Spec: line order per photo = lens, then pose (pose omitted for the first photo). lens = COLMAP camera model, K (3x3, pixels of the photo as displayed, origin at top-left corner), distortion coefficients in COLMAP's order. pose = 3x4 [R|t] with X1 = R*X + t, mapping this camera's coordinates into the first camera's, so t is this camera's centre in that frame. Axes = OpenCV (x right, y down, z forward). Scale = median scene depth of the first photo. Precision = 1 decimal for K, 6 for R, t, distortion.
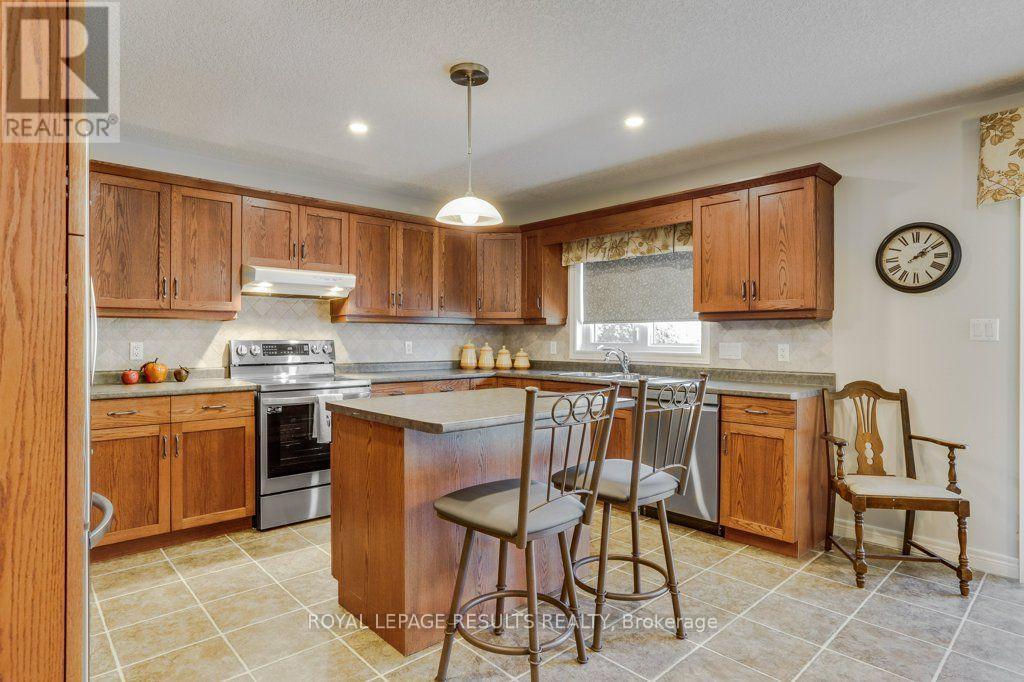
lens RADIAL K [[560.7, 0, 503.7], [0, 560.7, 347.8], [0, 0, 1]] dist [-0.028266, 0.005083]
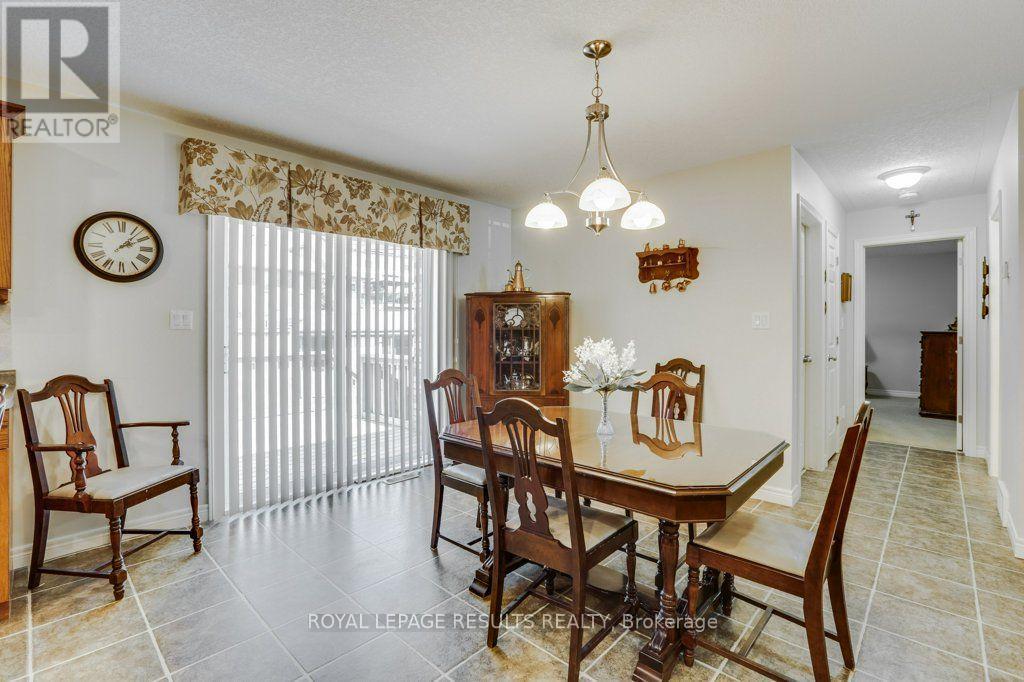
lens RADIAL K [[469.3, 0, 504.2], [0, 469.3, 328.1], [0, 0, 1]] dist [-0.005818, 0.001104]
pose [[-0.075229, -0.007152, 0.997141, -0.144415], [0.012891, 0.999884, 0.008144, -0.012494], [-0.997083, 0.013467, -0.075128, 0.343752]]
